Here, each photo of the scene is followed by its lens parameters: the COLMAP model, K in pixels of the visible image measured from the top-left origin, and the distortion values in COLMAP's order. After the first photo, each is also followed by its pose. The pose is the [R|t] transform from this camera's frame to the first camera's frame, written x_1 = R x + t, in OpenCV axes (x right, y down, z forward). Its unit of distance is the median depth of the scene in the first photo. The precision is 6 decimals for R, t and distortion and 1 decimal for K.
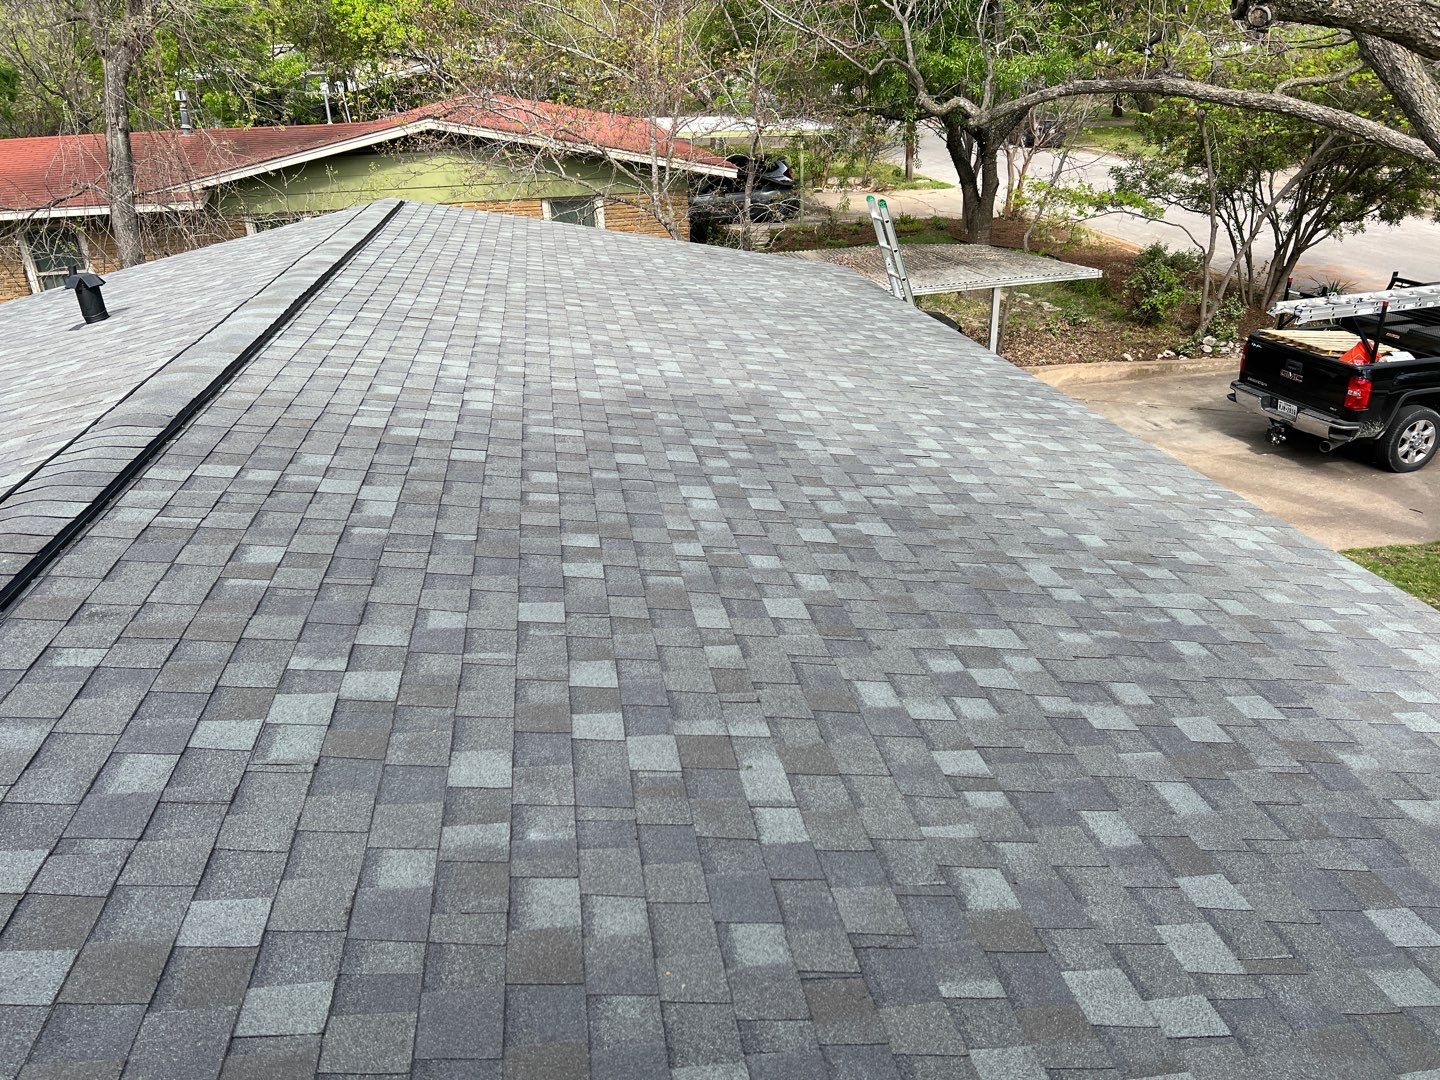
lens RADIAL K [[1097.7, 0, 713.1], [0, 1097.7, 544.9], [0, 0, 1]] dist [0.077230, -0.092971]
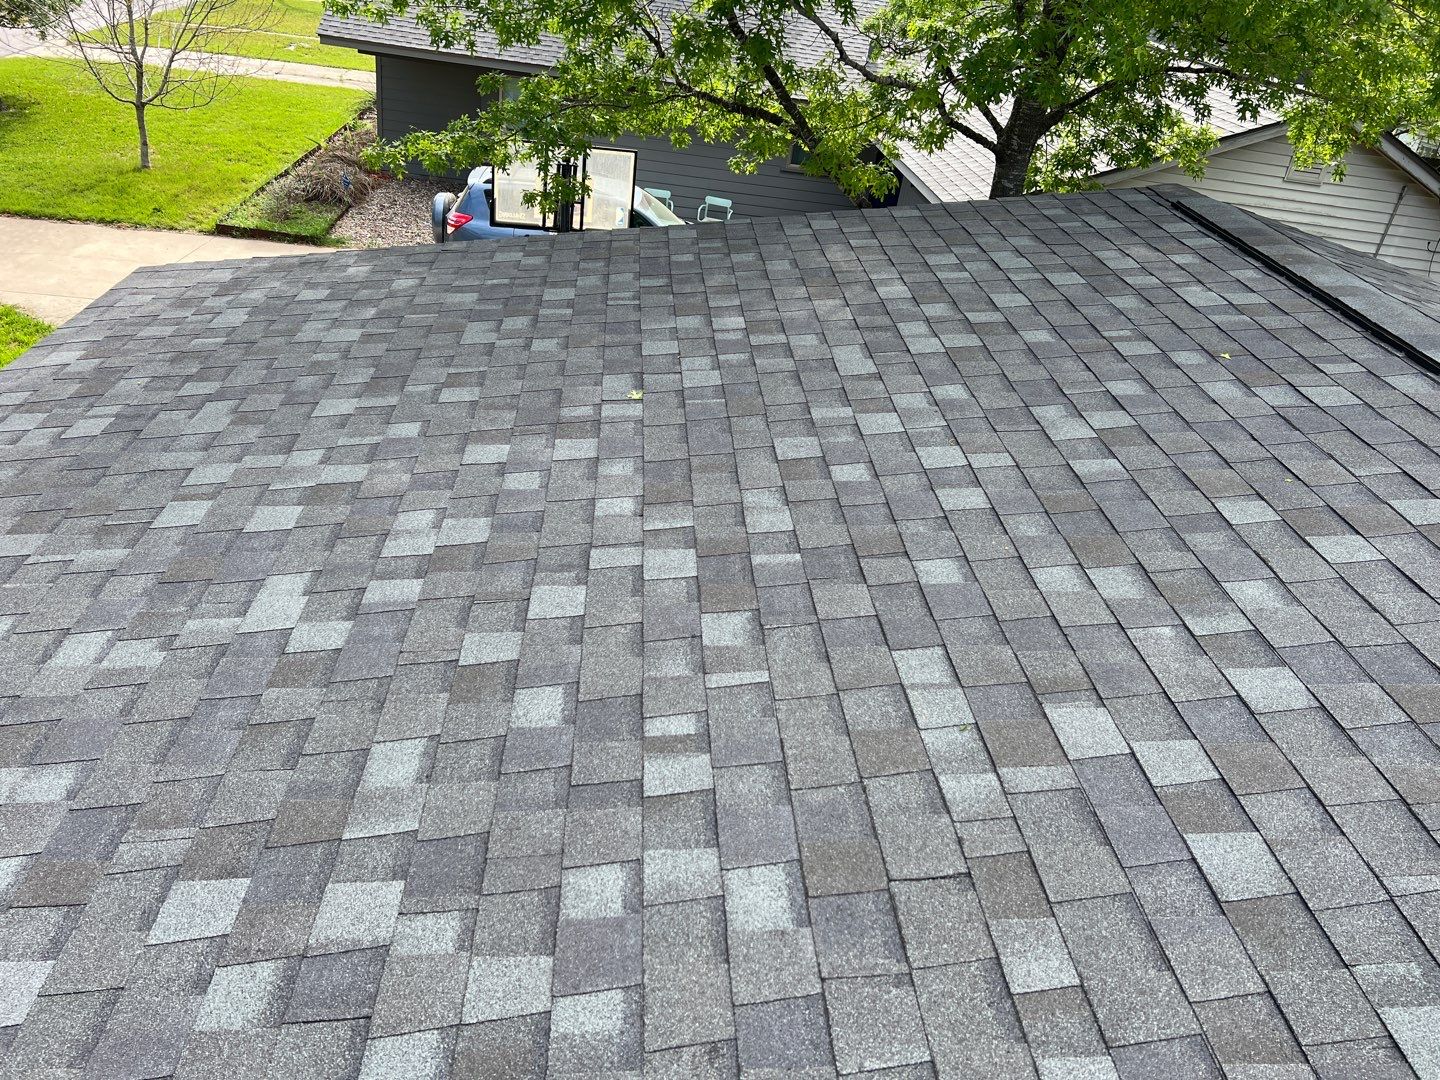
lens RADIAL K [[1097.7, 0, 713.1], [0, 1097.7, 544.9], [0, 0, 1]] dist [0.077230, -0.092971]
pose [[-0.990765, -0.130654, 0.036244, 0.220088], [-0.048531, 0.591317, 0.804978, -0.571069], [-0.126605, 0.795785, -0.592197, 1.497392]]
